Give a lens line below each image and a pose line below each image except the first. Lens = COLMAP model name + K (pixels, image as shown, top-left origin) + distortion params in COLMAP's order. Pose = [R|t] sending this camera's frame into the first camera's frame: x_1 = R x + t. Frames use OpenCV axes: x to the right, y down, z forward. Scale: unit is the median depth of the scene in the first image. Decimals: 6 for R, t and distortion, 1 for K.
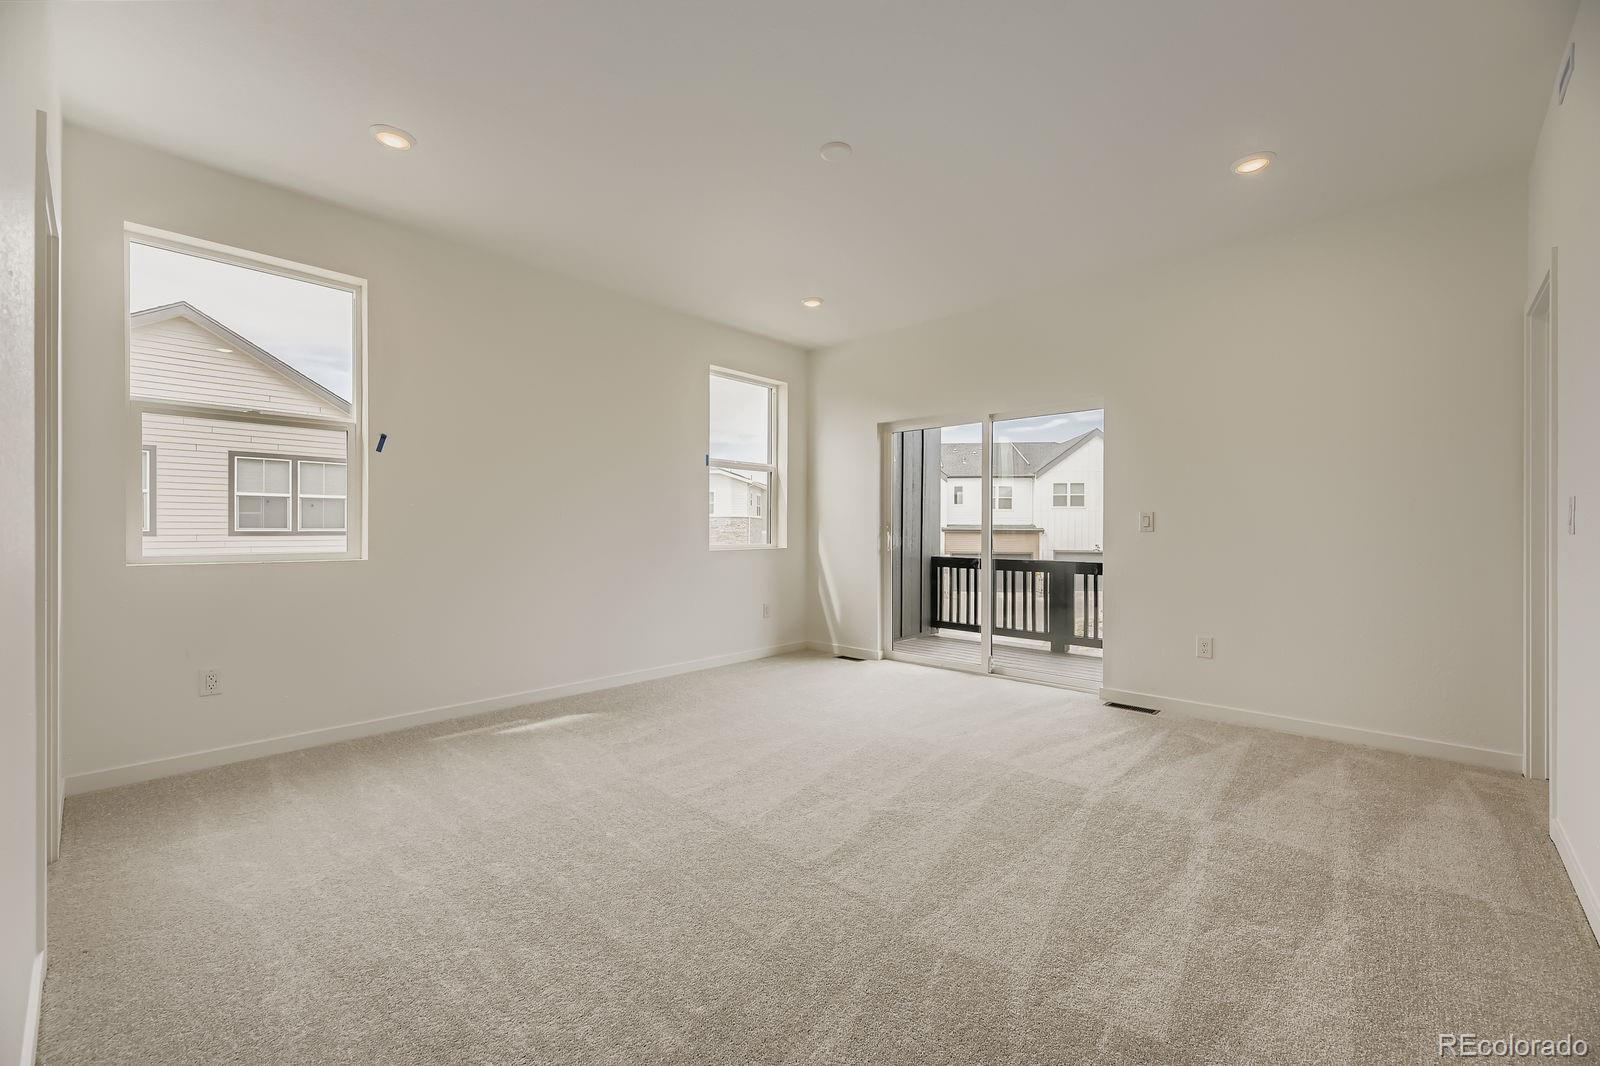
lens RADIAL K [[647.9, 0, 803.4], [0, 647.9, 526.7], [0, 0, 1]] dist [0.027042, -0.000021]
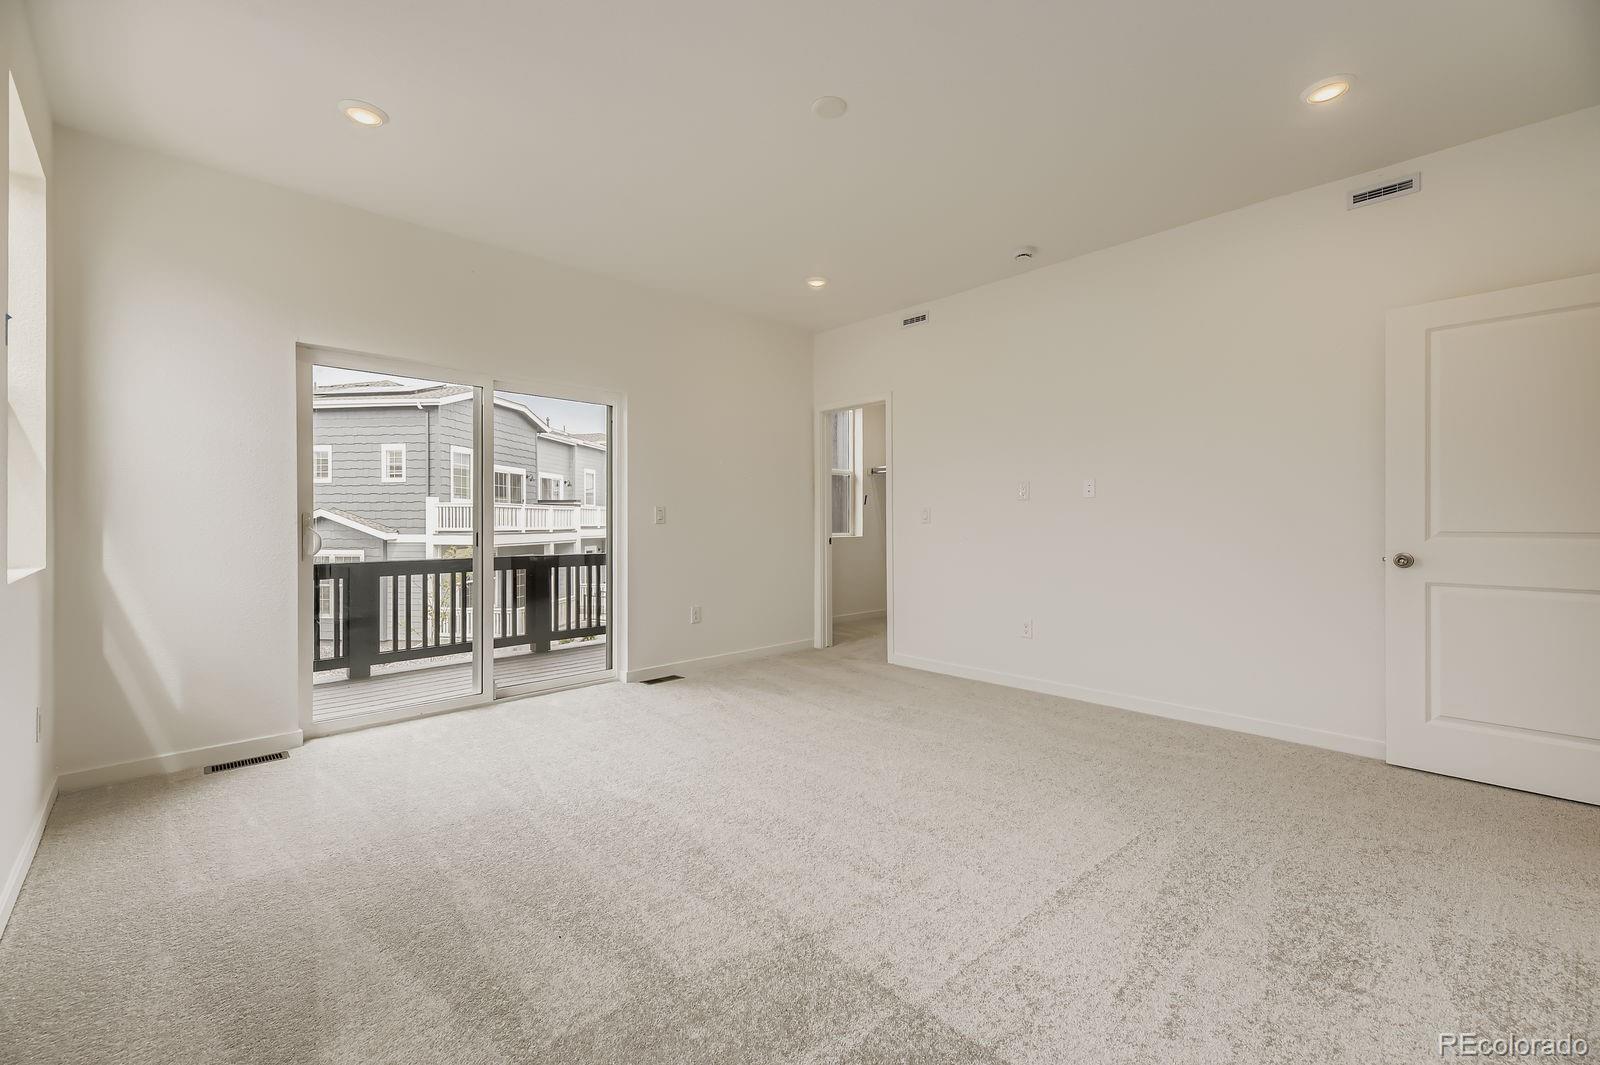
lens RADIAL K [[647.9, 0, 803.4], [0, 647.9, 526.2], [0, 0, 1]] dist [0.027042, -0.000021]
pose [[0.024544, -0.000853, 0.999698, -0.510725], [0.000640, 0.999999, 0.000837, 0.009317], [-0.999699, 0.000619, 0.024544, 0.565674]]
